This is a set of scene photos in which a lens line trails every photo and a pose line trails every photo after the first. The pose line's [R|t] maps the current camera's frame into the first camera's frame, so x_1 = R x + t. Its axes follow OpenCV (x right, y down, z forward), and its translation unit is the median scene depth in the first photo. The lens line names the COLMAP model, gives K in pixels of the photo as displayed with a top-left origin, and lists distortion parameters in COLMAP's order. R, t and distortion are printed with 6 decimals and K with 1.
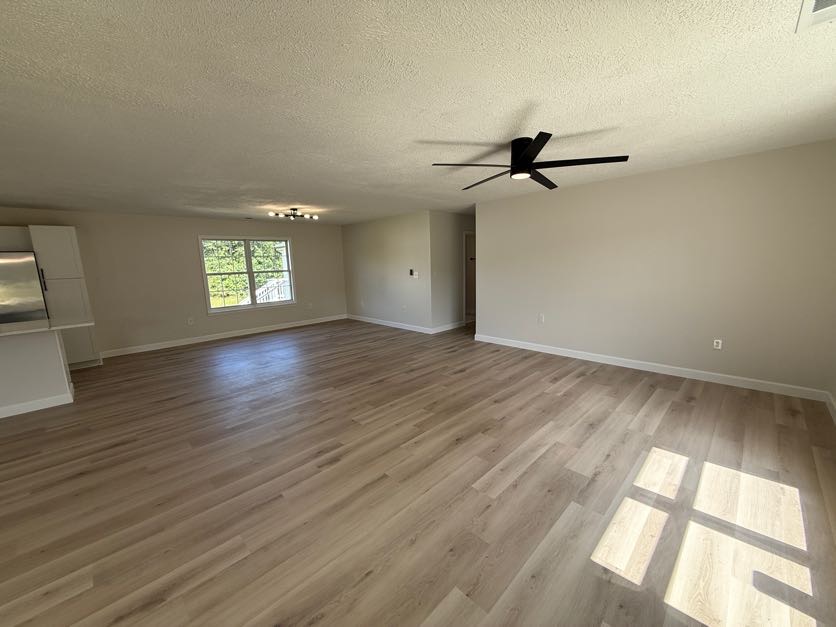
lens RADIAL K [[334.4, 0, 419.5], [0, 334.4, 308.8], [0, 0, 1]] dist [0.000841, -0.000274]
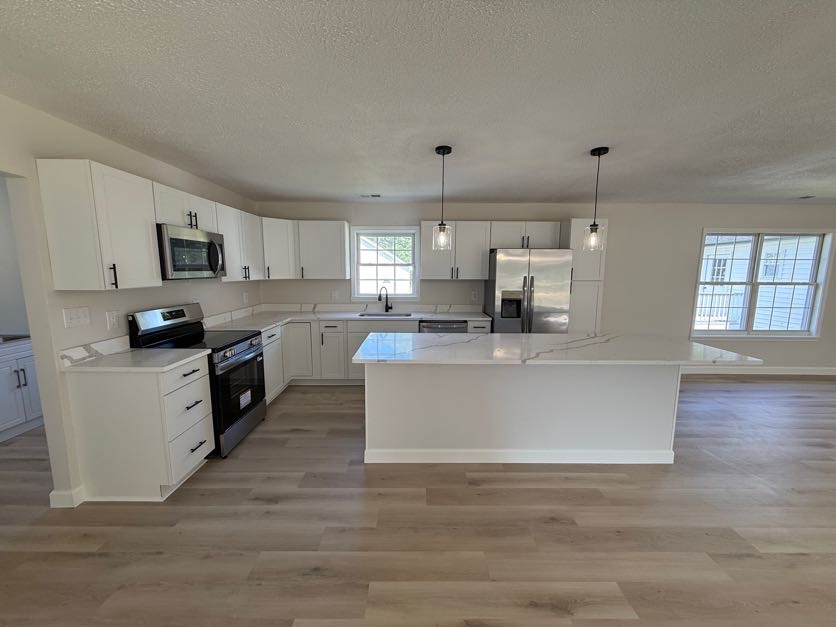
lens RADIAL K [[334.4, 0, 415.4], [0, 334.4, 313.4], [0, 0, 1]] dist [0.000841, -0.000274]
pose [[0.712448, 0.130144, -0.689551, -1.303130], [-0.130114, 0.990112, 0.052437, 0.007082], [0.689557, 0.052361, 0.722337, 0.152162]]
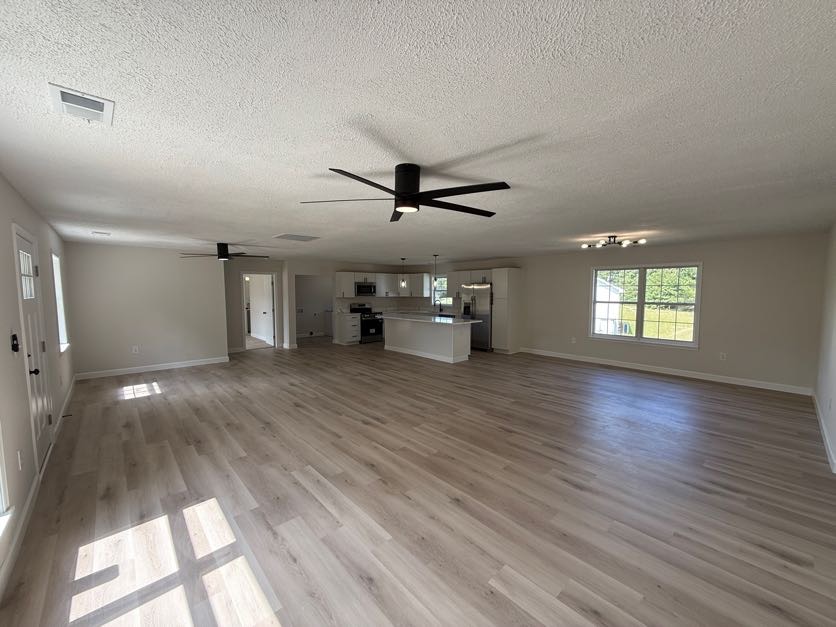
lens RADIAL K [[334.4, 0, 413.1], [0, 334.4, 309.4], [0, 0, 1]] dist [0.000841, -0.000274]
pose [[-0.041438, 0.089861, -0.995092, 1.100240], [-0.142660, 0.985211, 0.094910, -0.224727], [0.988904, 0.145892, -0.028005, 1.034287]]
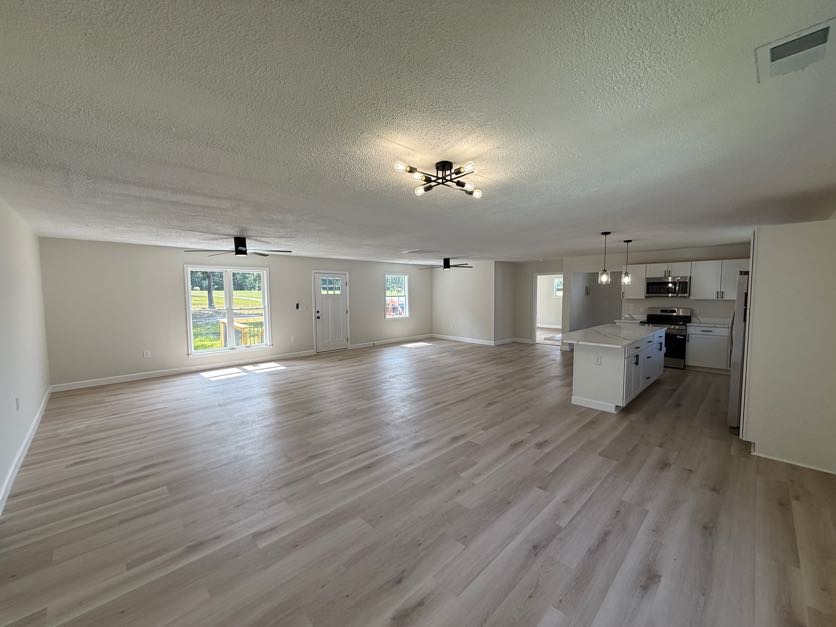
lens RADIAL K [[334.4, 0, 418.4], [0, 334.4, 314.2], [0, 0, 1]] dist [0.000841, -0.000274]
pose [[-0.999198, 0.037875, 0.012999, -0.679950], [0.039753, 0.977234, 0.208404, -0.409324], [-0.004810, 0.208754, -0.977956, 2.795301]]
